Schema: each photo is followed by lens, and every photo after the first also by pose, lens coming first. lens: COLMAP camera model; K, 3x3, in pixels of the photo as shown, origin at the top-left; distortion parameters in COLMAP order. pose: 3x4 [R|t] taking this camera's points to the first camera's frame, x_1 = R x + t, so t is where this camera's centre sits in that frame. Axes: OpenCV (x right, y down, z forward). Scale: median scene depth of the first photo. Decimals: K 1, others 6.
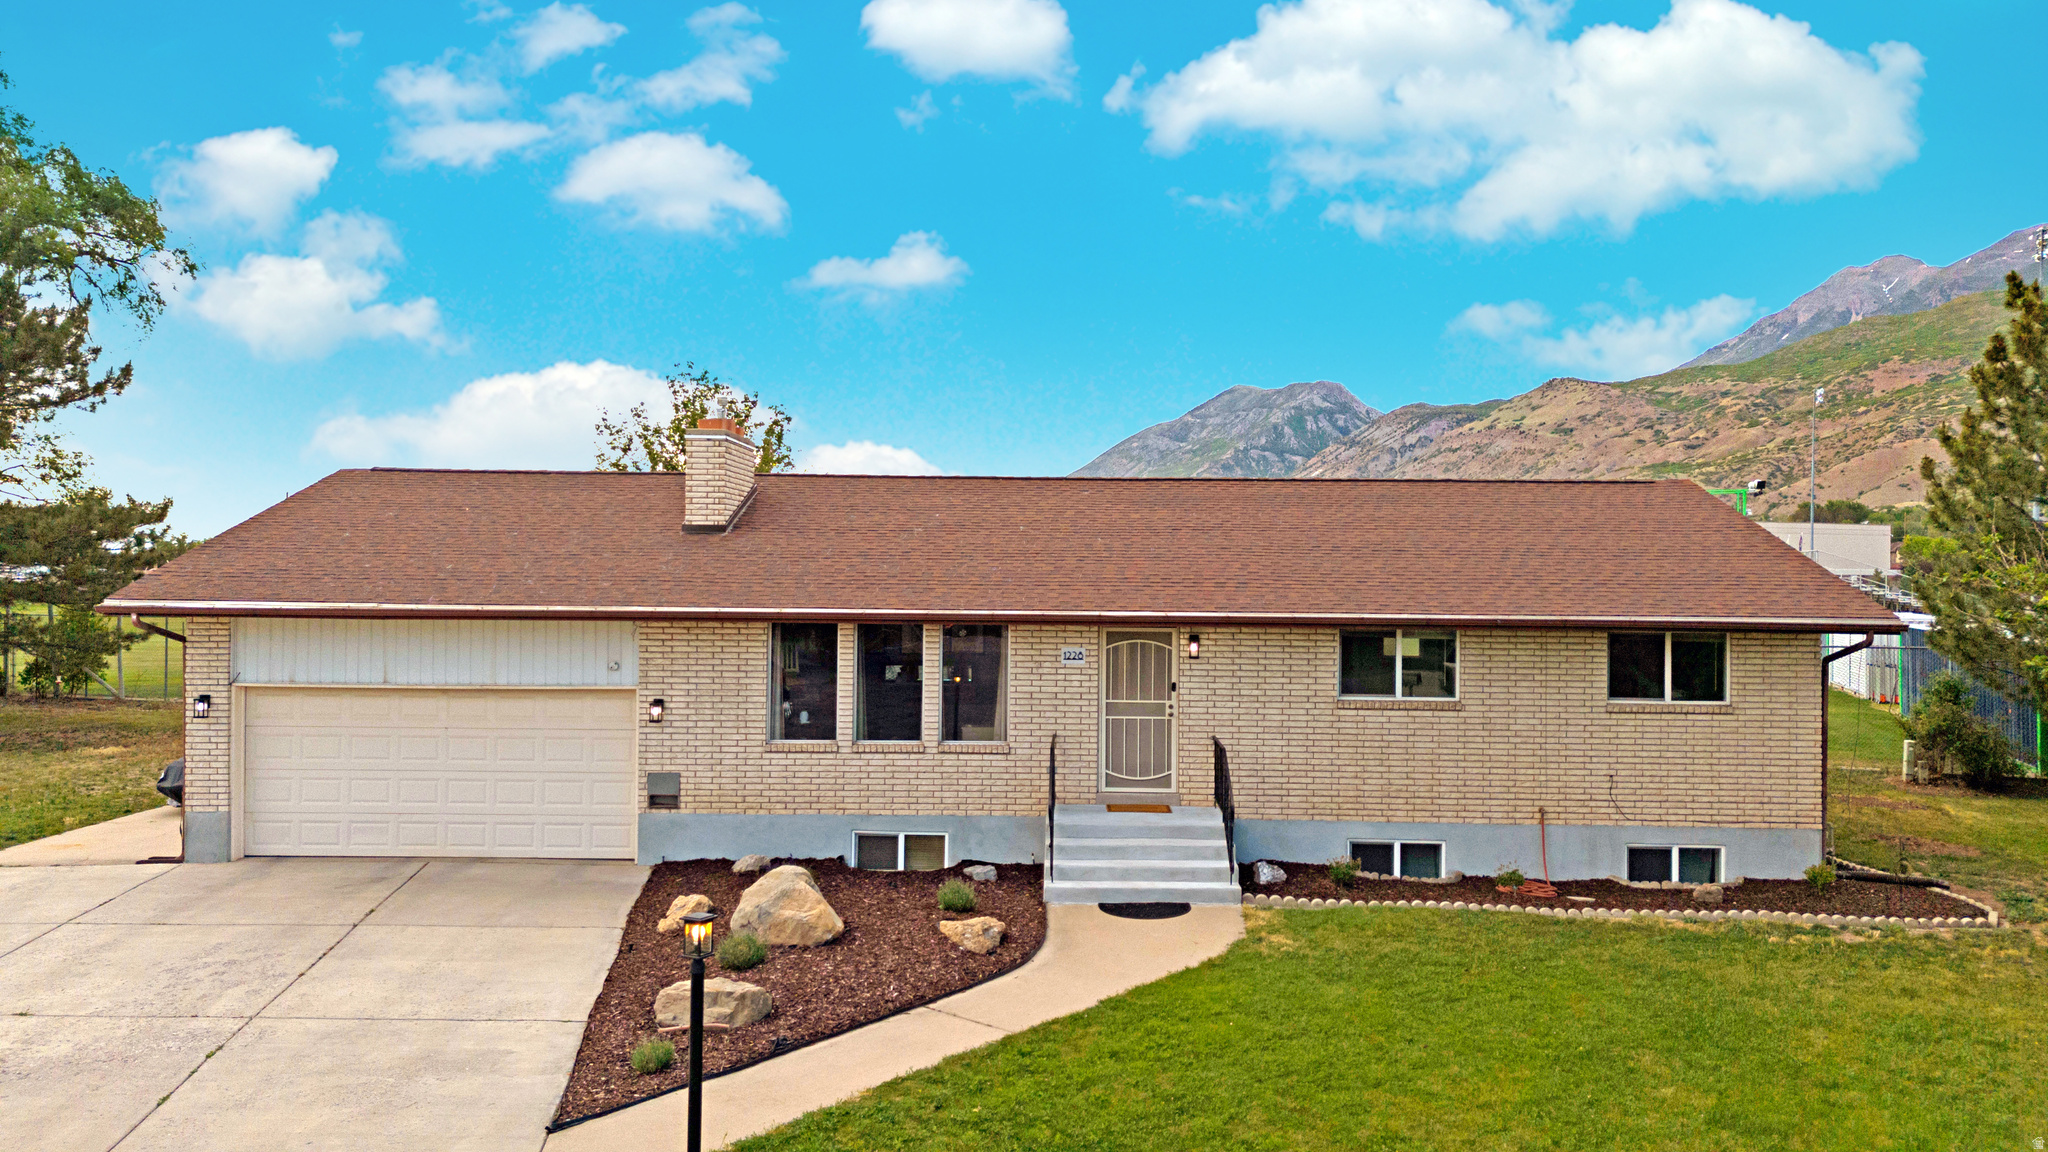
lens RADIAL K [[1531.2, 0, 1025.0], [0, 1531.2, 579.7], [0, 0, 1]] dist [0.056625, -0.040481]
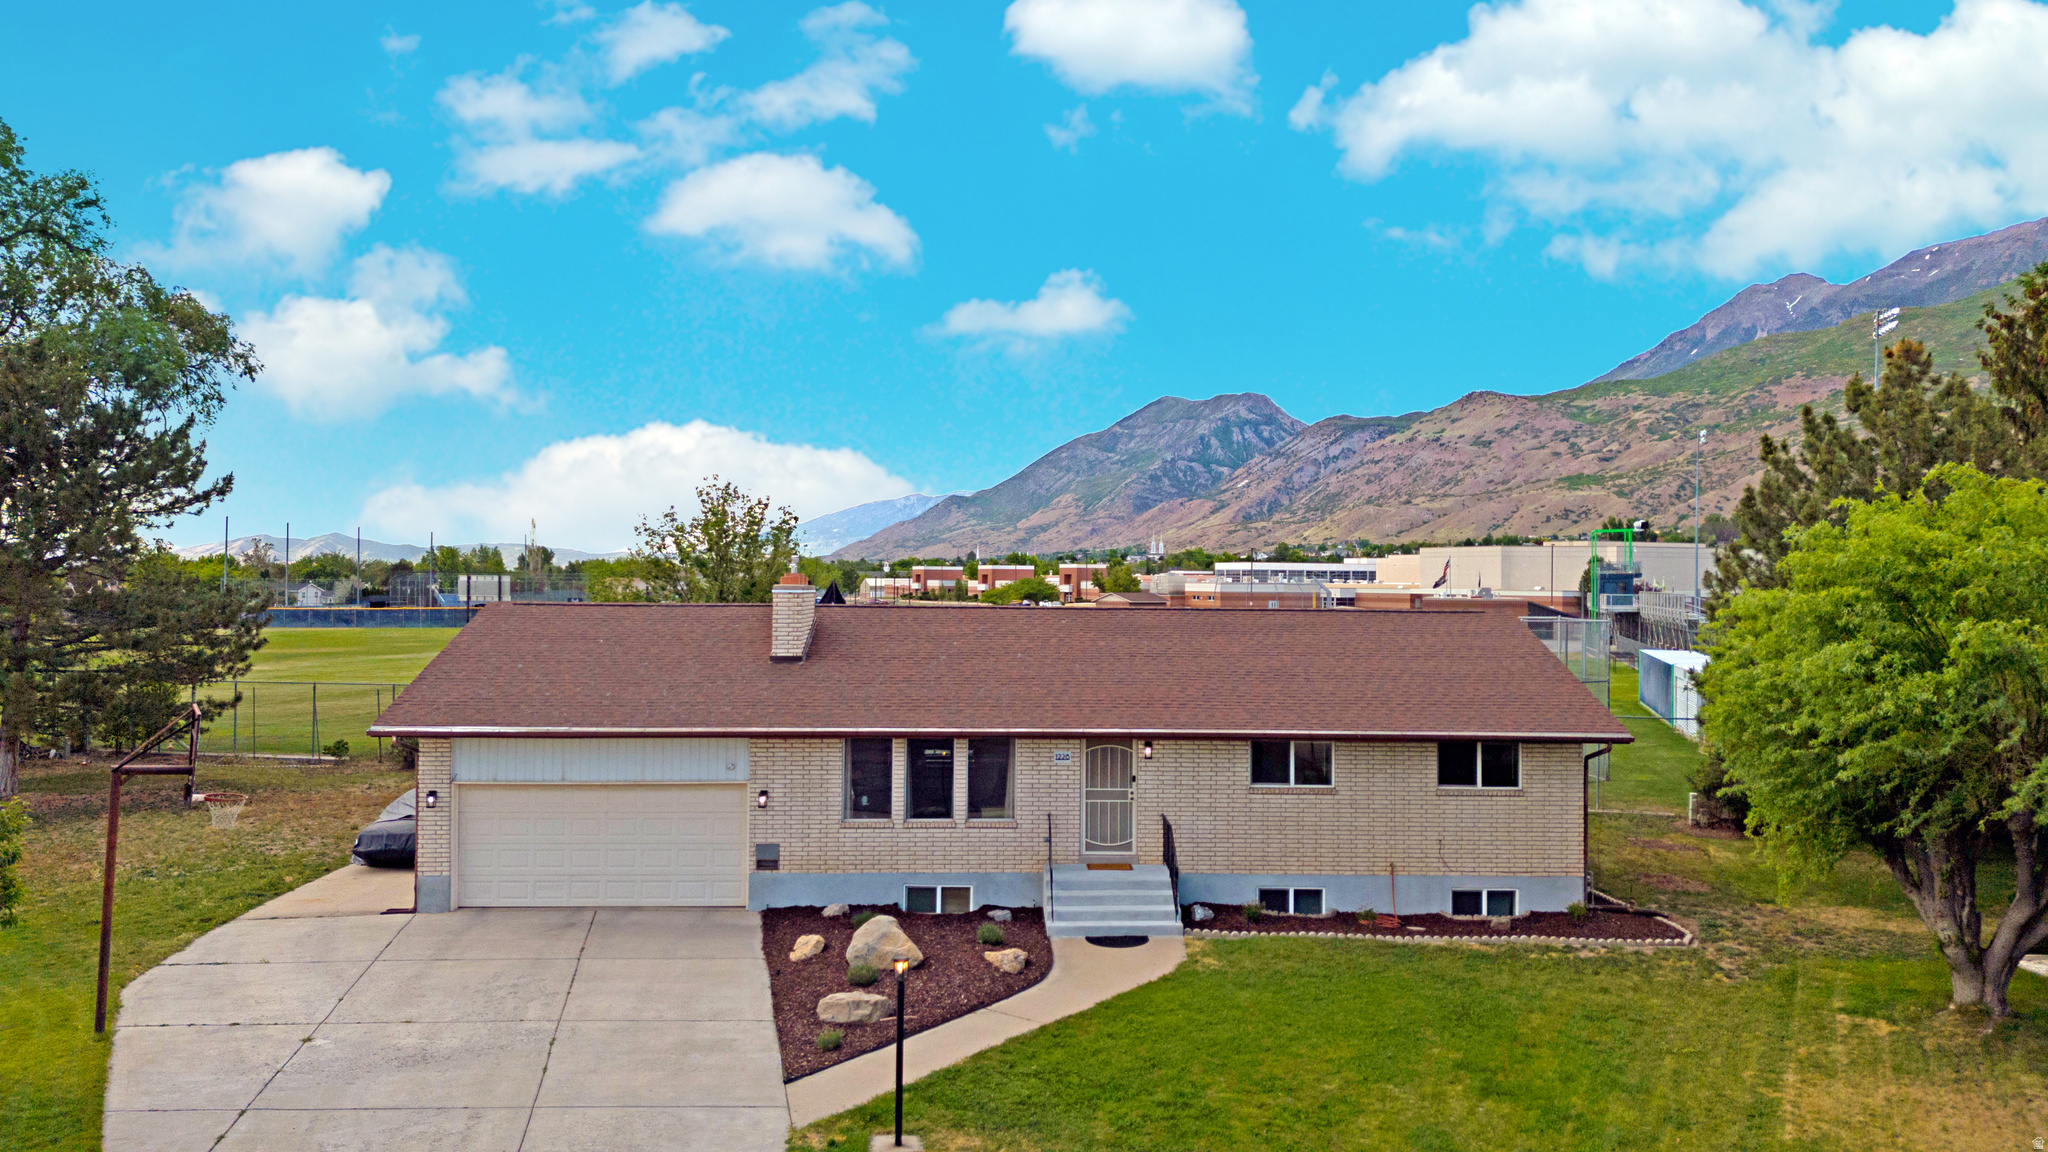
lens RADIAL K [[1531.2, 0, 1028.8], [0, 1531.2, 574.1], [0, 0, 1]] dist [0.056625, -0.040481]
pose [[0.998804, -0.000869, 0.048889, -0.067405], [0.001342, 0.999953, -0.009645, -0.104288], [-0.048878, 0.009700, 0.998758, -0.397737]]
